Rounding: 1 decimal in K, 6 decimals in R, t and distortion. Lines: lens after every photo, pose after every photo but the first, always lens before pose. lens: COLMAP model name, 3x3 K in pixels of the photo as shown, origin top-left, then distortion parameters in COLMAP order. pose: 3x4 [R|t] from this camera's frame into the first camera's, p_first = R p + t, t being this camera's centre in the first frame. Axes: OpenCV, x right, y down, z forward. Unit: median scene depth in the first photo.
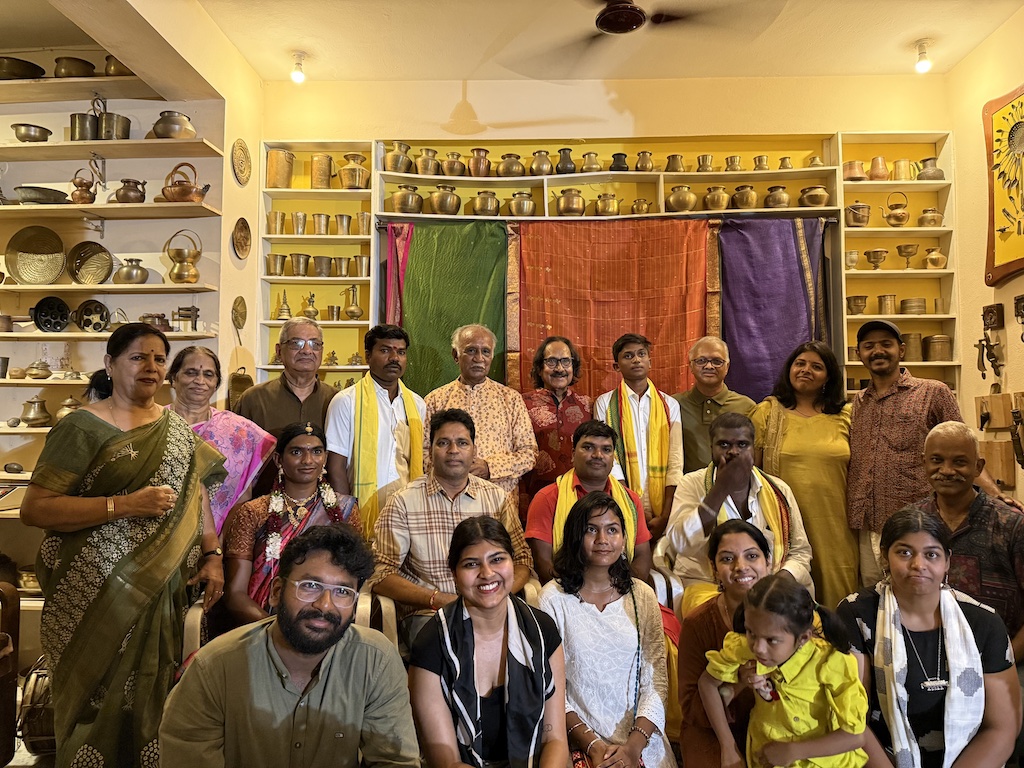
lens RADIAL K [[710.3, 0, 512.0], [0, 710.3, 384.0], [0, 0, 1]] dist [0.097371, -0.144166]
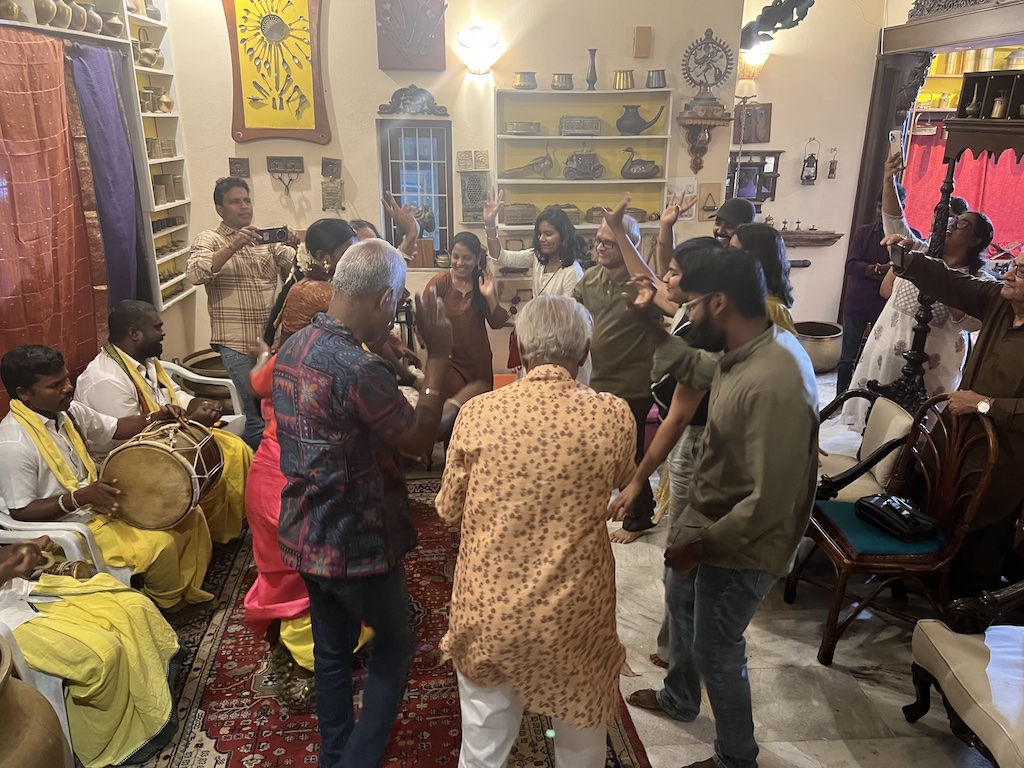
lens RADIAL K [[781.5, 0, 512.0], [0, 781.5, 384.0], [0, 0, 1]] dist [0.050721, -0.042435]
pose [[-0.090777, -0.318252, 0.943650, -0.708743], [-0.067805, 0.947338, 0.312974, -0.176154], [-0.993560, -0.035573, -0.107575, 0.588857]]
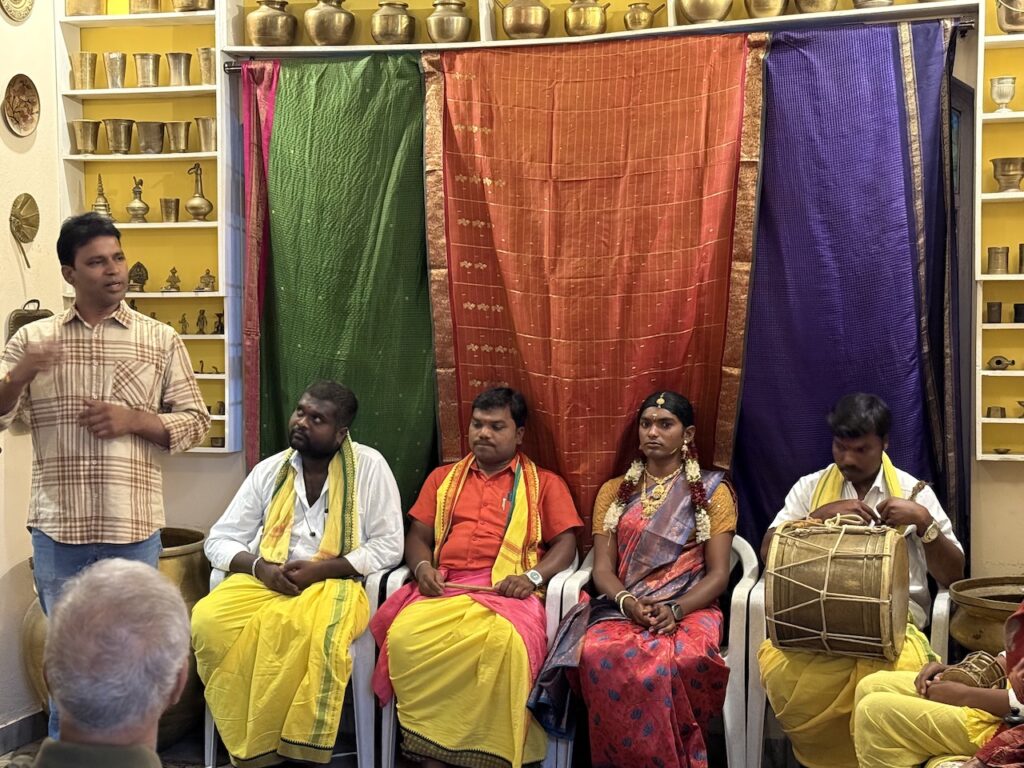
lens RADIAL K [[1557.2, 0, 512.0], [0, 1557.2, 384.0], [0, 0, 1]] dist [0.002683, 0.557838]
pose [[0.971285, 0.000406, -0.237918, 0.388923], [0.022196, 0.995483, 0.092313, -0.066469], [0.236880, -0.094943, 0.966889, -0.304439]]
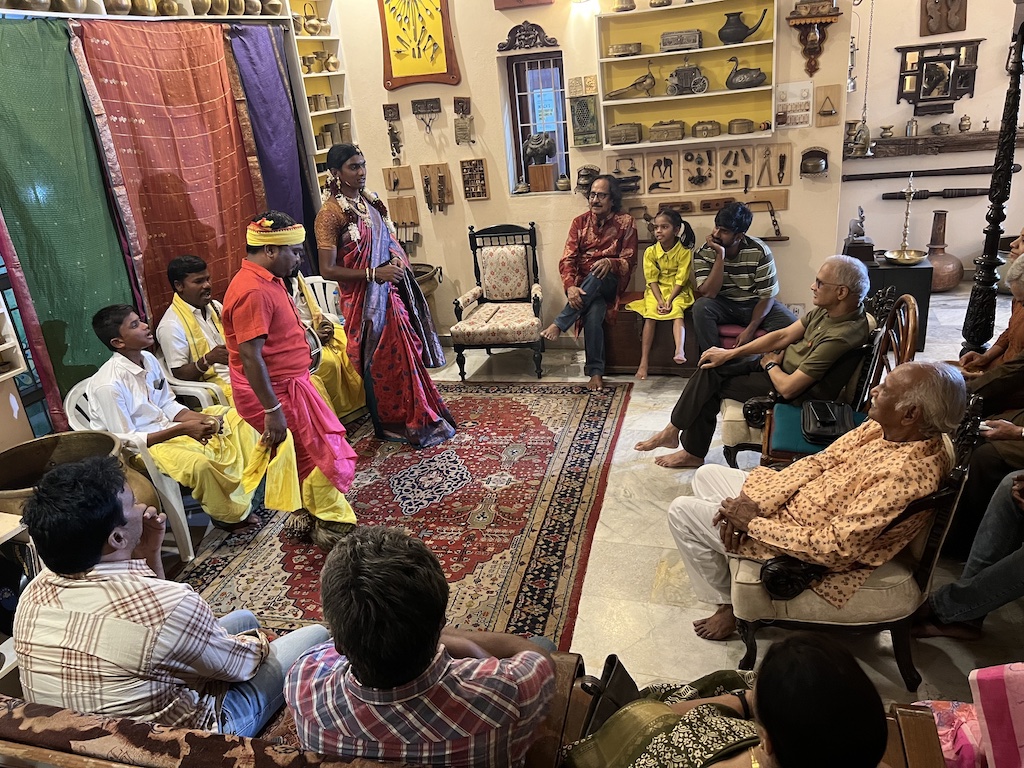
lens RADIAL K [[780.3, 0, 512.0], [0, 780.3, 384.0], [0, 0, 1]] dist [0.022176, -0.005520]
pose [[0.270963, -0.386718, 0.881492, -0.809508], [0.040394, 0.919512, 0.390981, -0.177380], [-0.961742, -0.070335, 0.264775, 0.260215]]
